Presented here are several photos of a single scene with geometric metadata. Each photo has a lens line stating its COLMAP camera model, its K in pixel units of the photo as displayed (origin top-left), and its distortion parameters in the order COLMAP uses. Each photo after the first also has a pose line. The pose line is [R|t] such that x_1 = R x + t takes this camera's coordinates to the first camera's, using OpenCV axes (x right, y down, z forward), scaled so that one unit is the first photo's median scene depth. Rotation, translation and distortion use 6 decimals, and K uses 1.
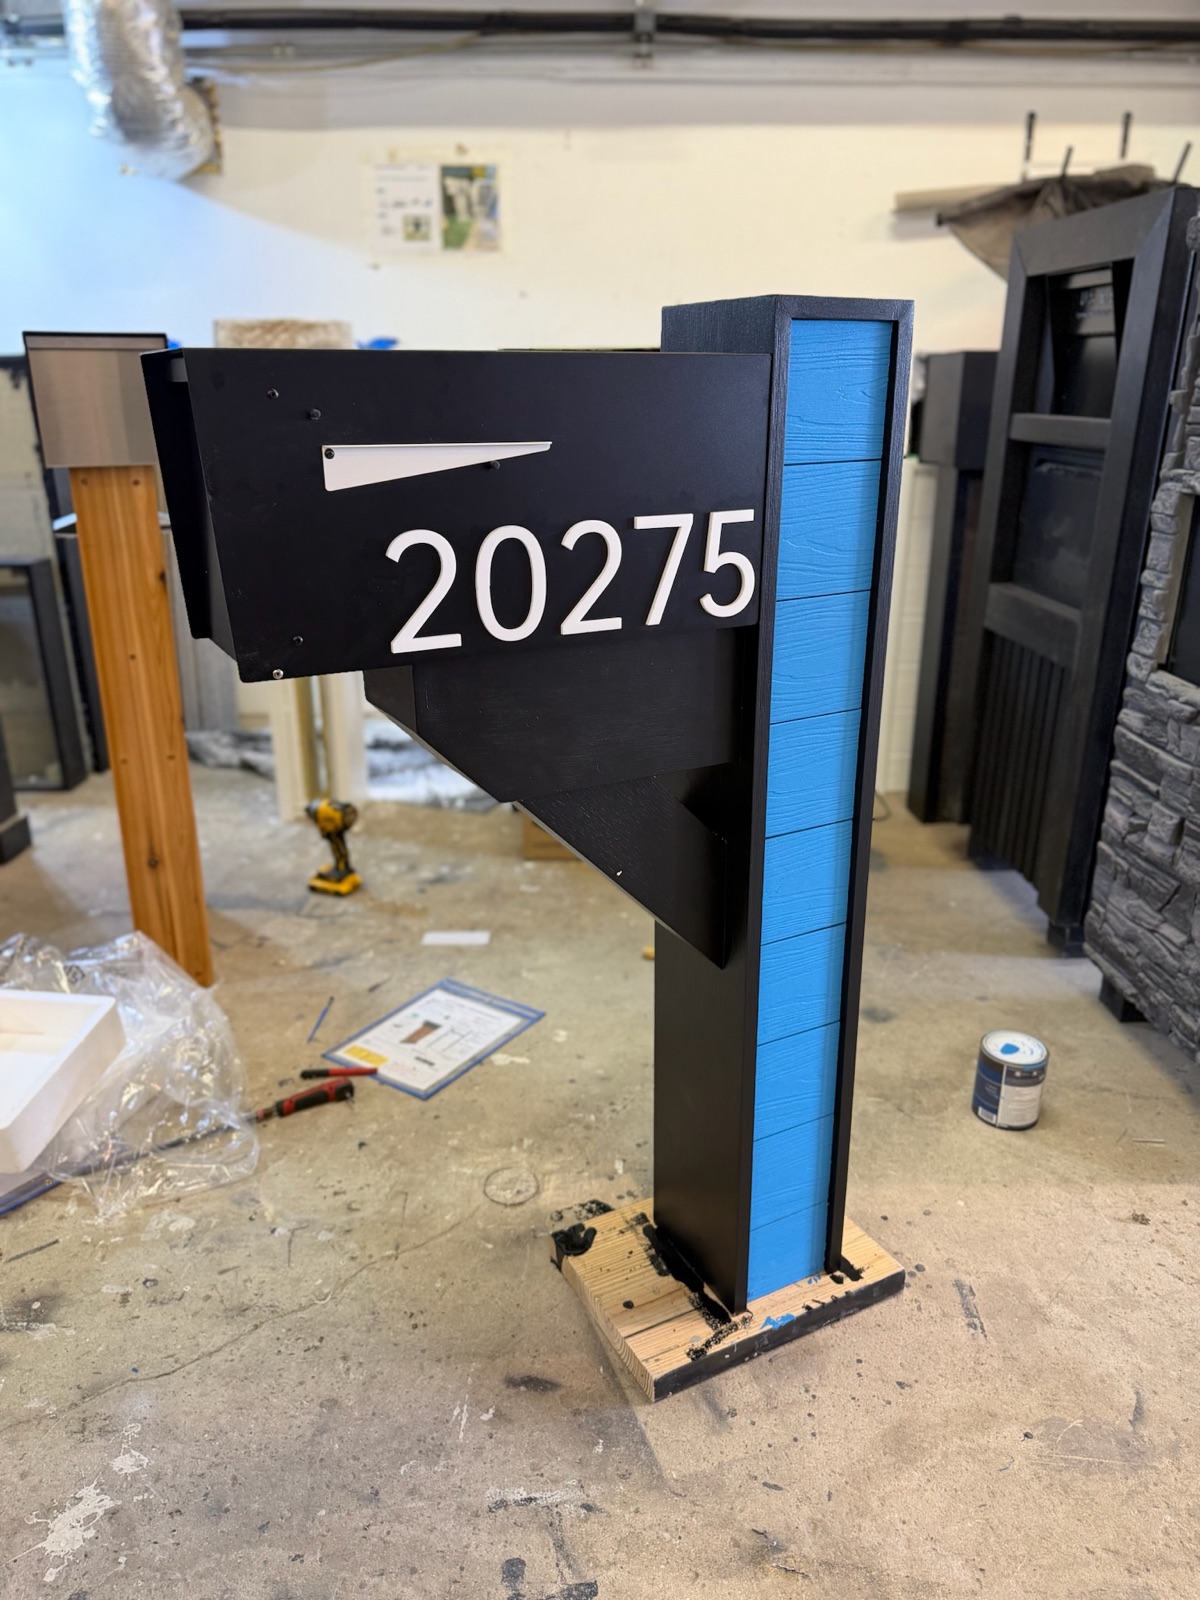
lens RADIAL K [[1108.3, 0, 615.7], [0, 1108.3, 798.0], [0, 0, 1]] dist [0.004584, -0.014767]
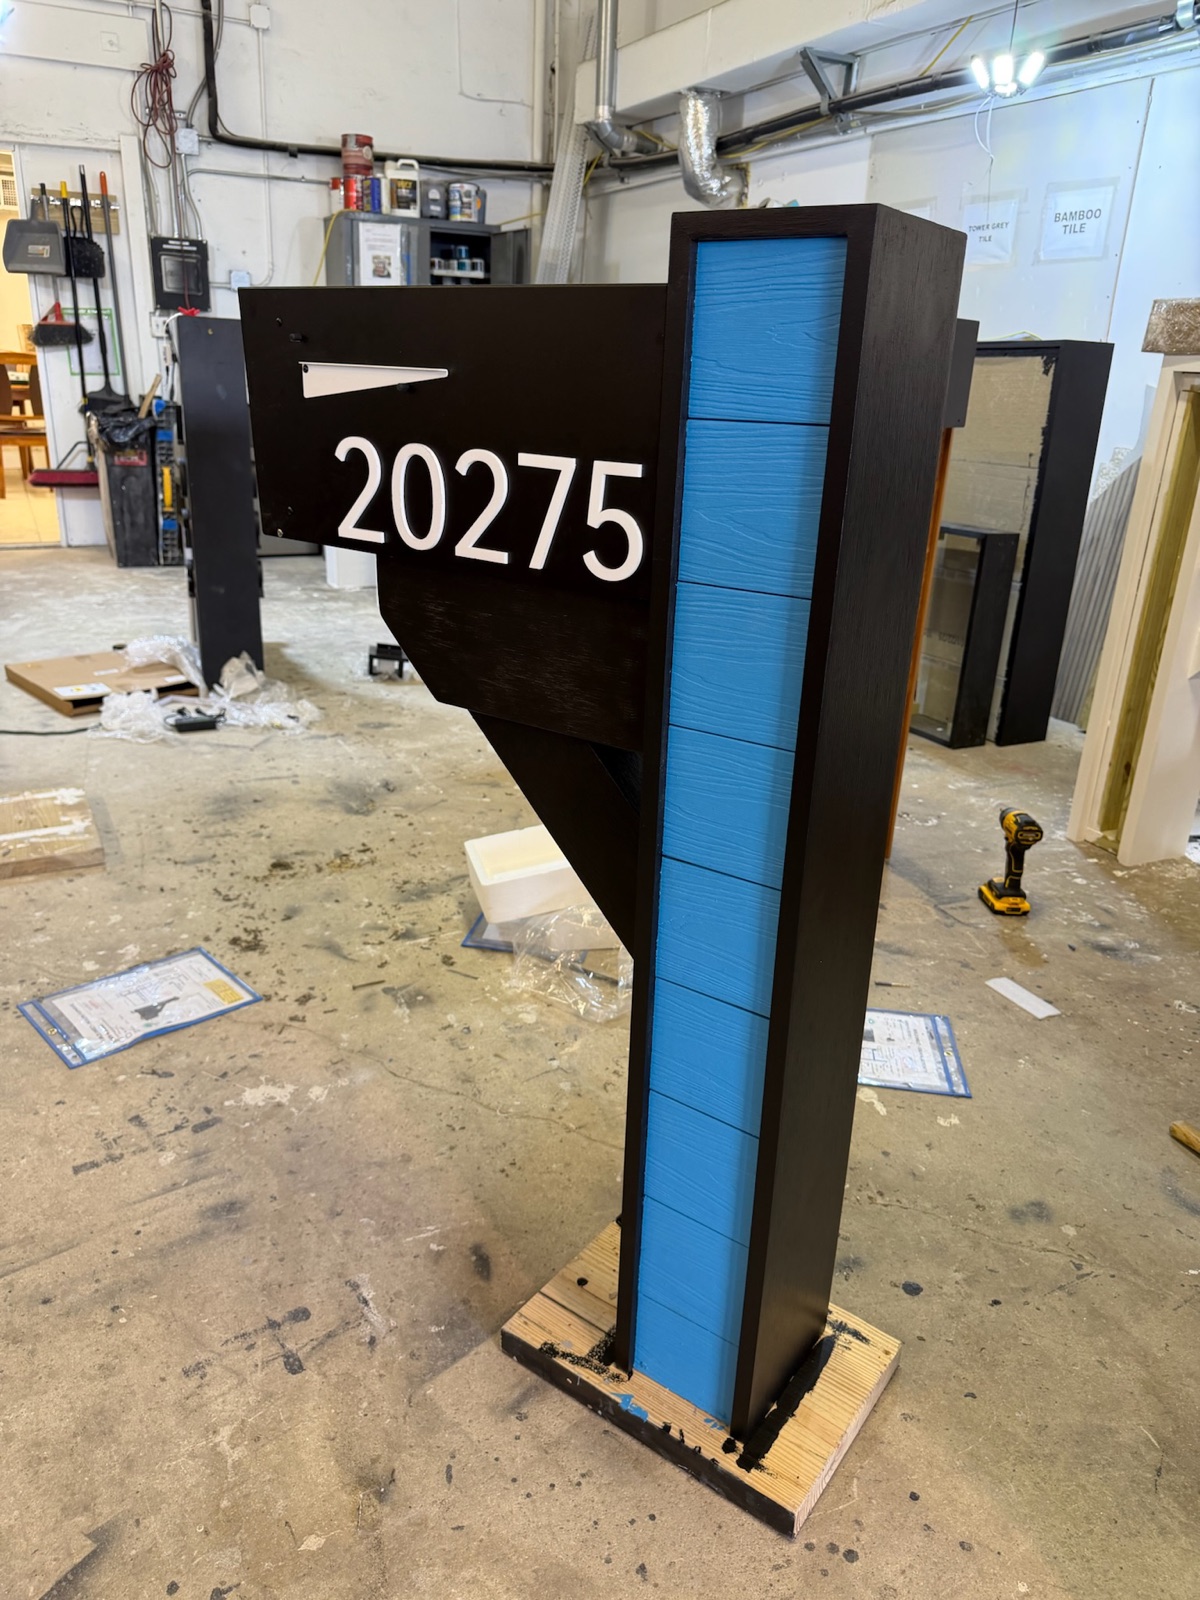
lens RADIAL K [[1108.3, 0, 608.1], [0, 1108.3, 808.4], [0, 0, 1]] dist [0.004584, -0.014767]
pose [[0.456712, 0.347625, -0.818884, 0.562934], [-0.346706, 0.917263, 0.196020, -0.105392], [0.819273, 0.194387, 0.539449, 0.339001]]
